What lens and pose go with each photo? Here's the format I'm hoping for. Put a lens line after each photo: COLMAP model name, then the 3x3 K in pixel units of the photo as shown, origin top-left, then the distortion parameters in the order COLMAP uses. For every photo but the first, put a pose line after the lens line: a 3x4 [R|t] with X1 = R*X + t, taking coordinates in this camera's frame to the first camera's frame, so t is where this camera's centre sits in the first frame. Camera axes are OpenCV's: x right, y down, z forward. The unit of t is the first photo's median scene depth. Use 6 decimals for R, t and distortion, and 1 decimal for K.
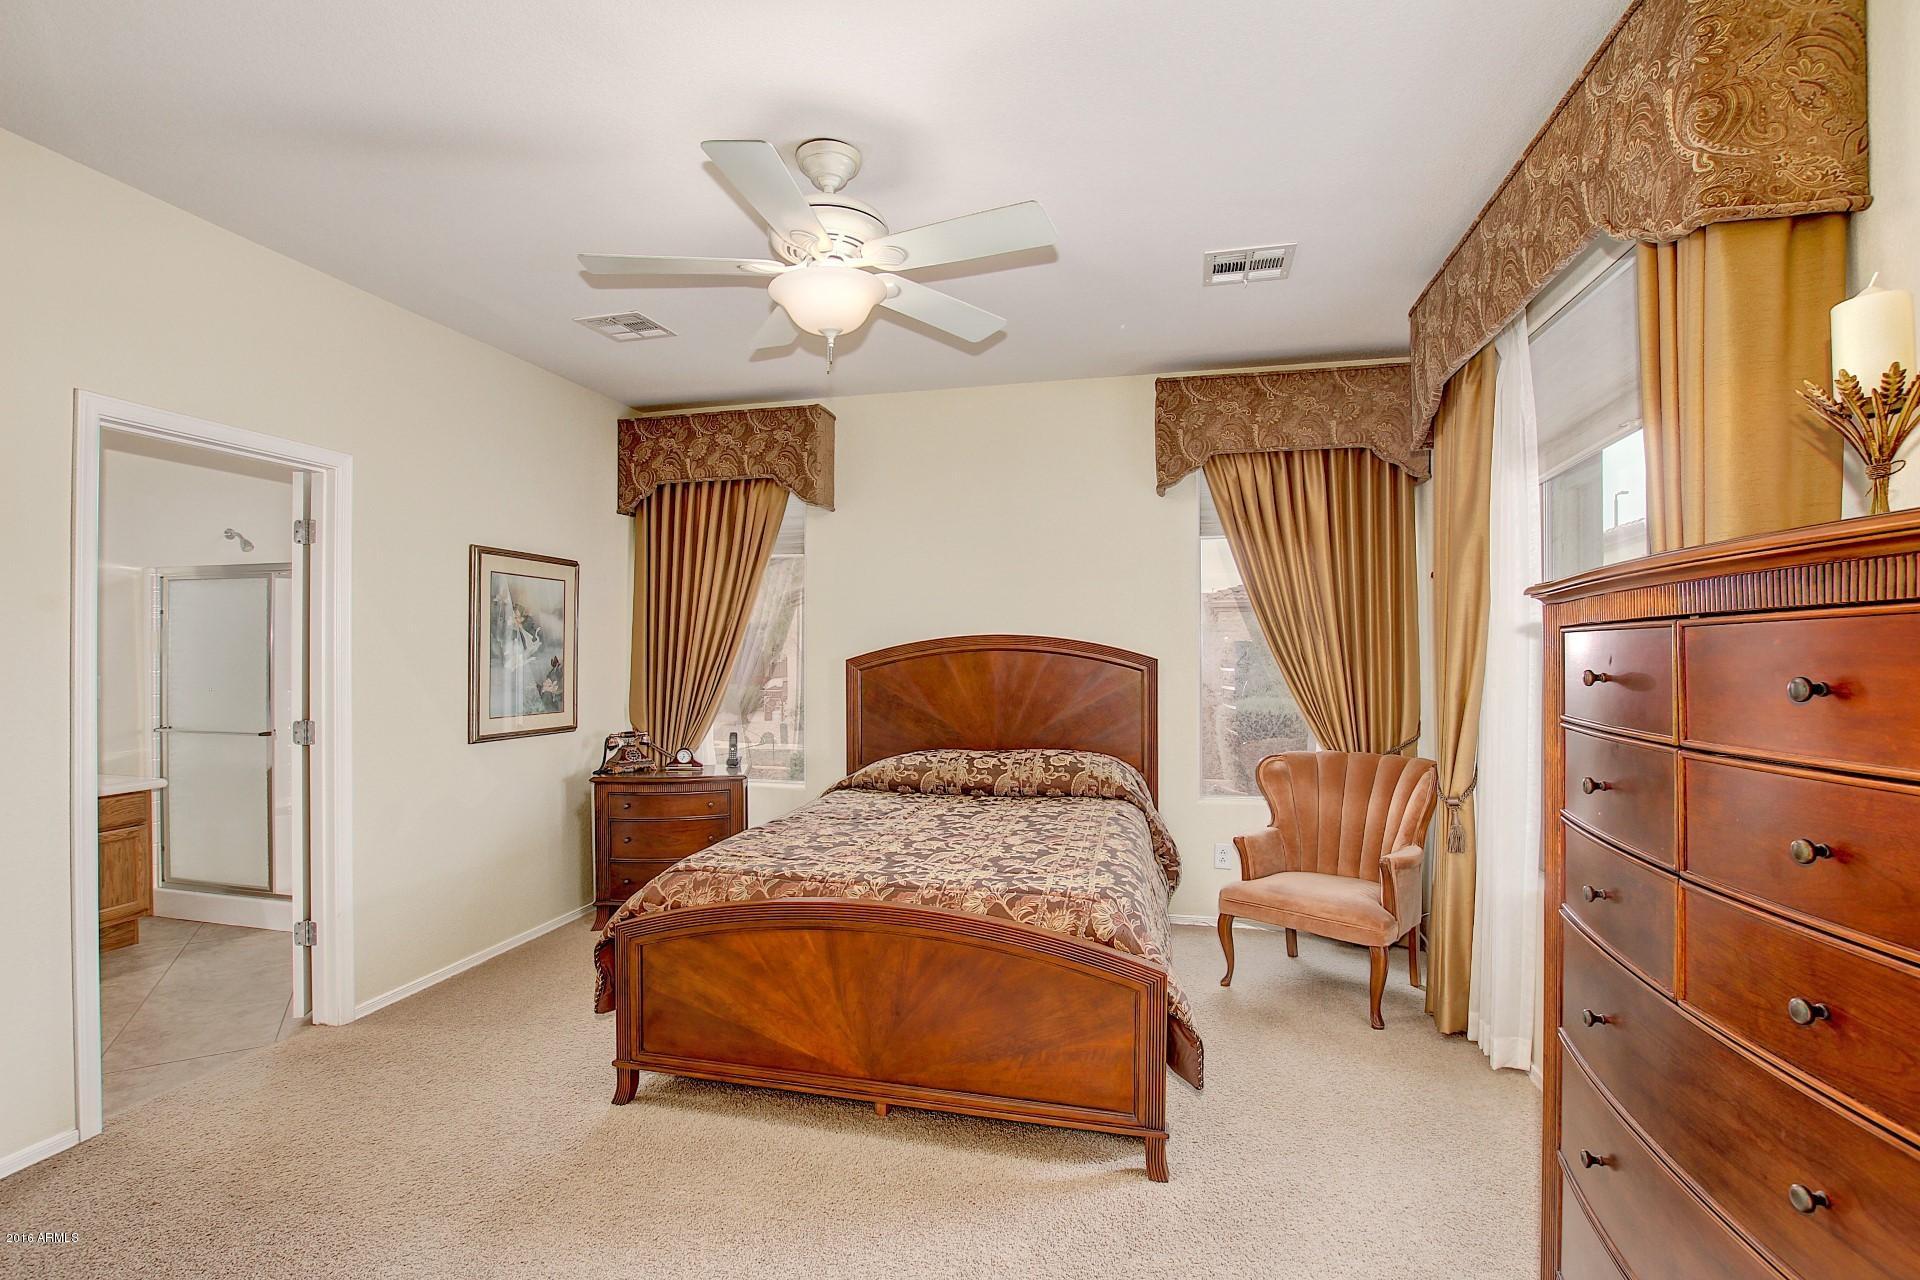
lens RADIAL K [[894.6, 0, 950.6], [0, 894.6, 648.9], [0, 0, 1]] dist [-0.034863, 0.005890]
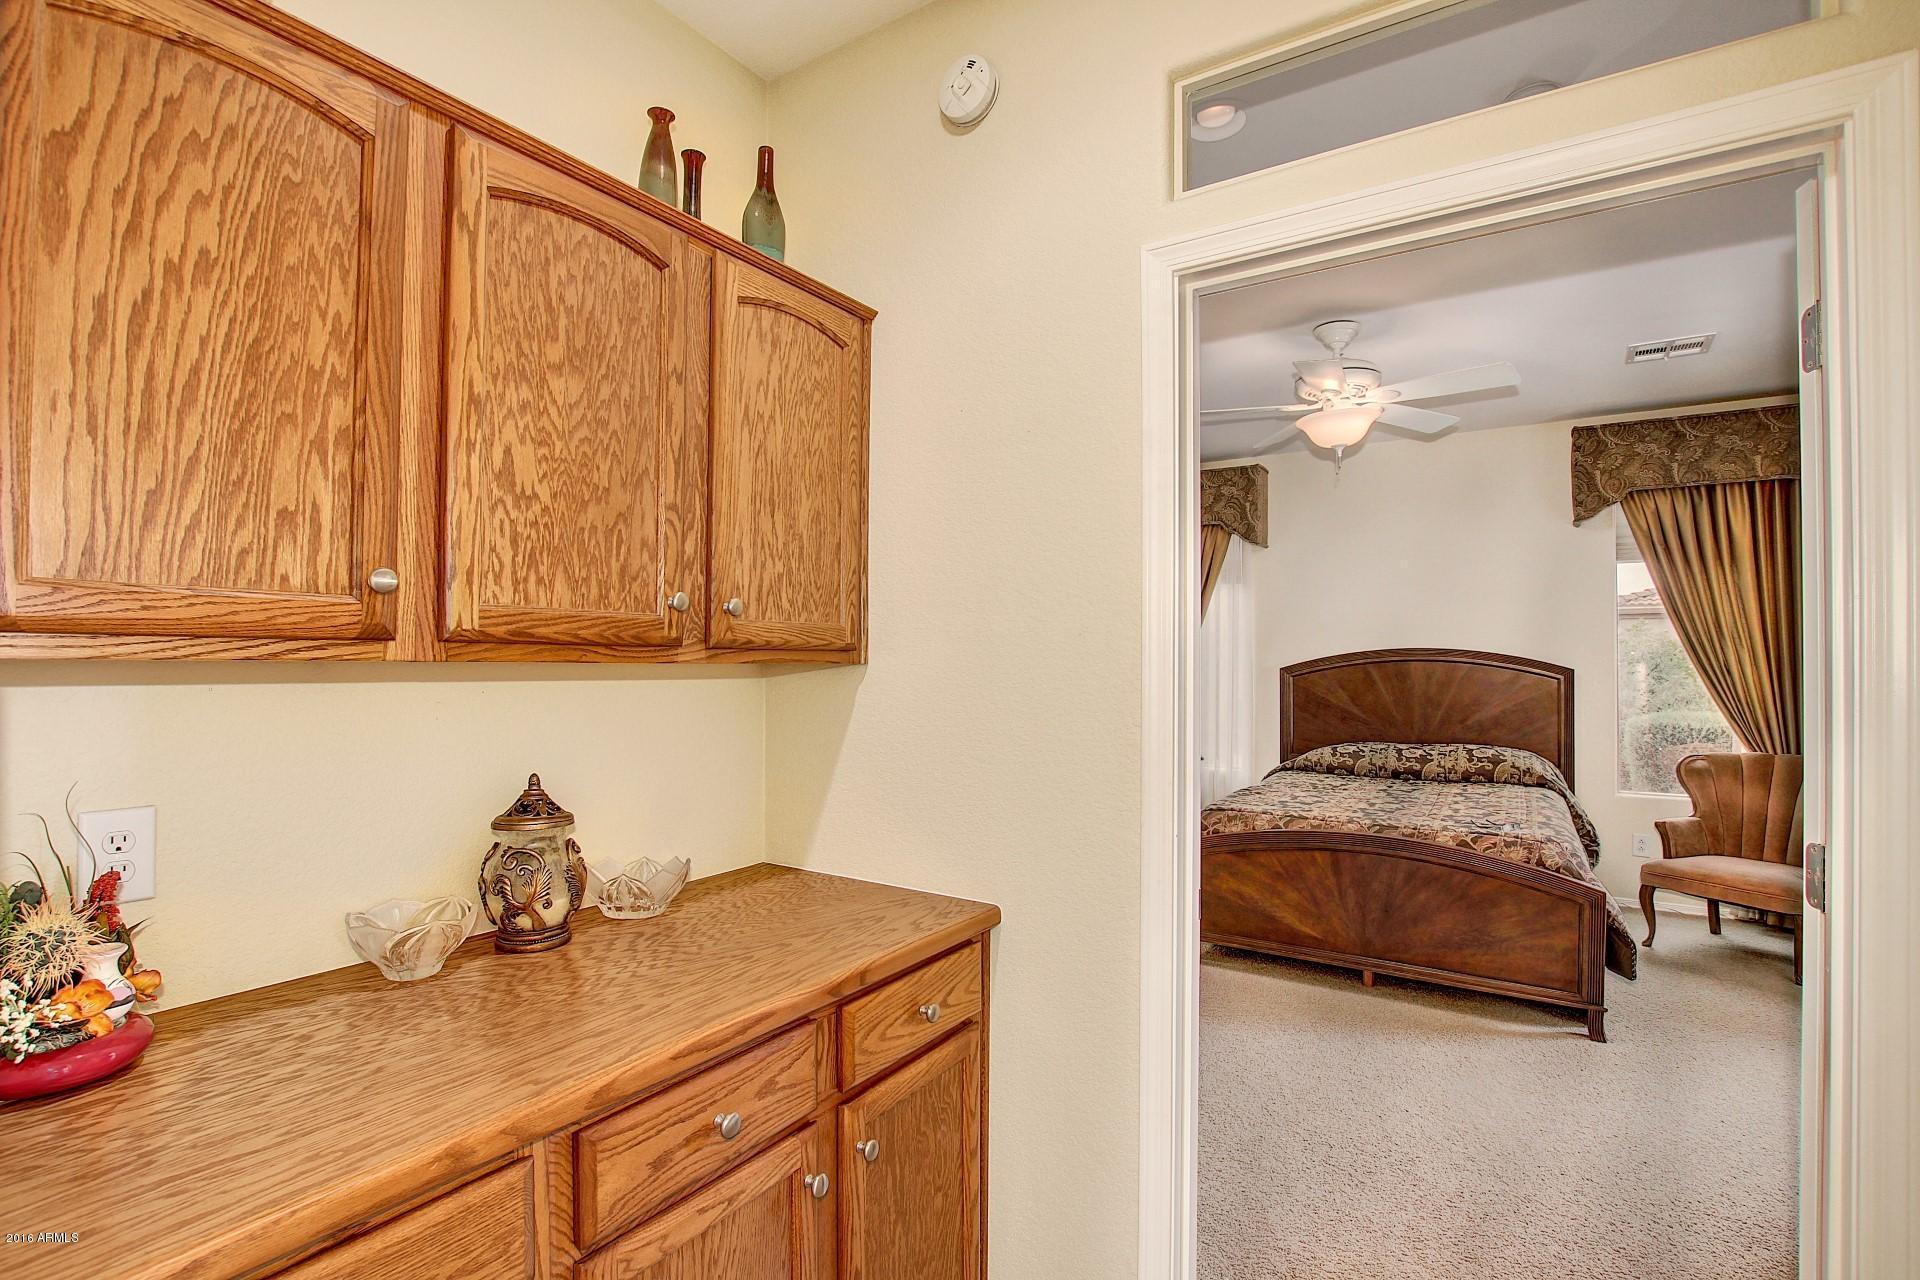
lens RADIAL K [[894.6, 0, 950.6], [0, 894.6, 648.9], [0, 0, 1]] dist [-0.034863, 0.005890]
pose [[0.937841, 0.000335, -0.347066, -0.139658], [-0.004024, 0.999943, -0.009910, -0.000274], [0.347043, 0.010691, 0.937788, -0.373032]]
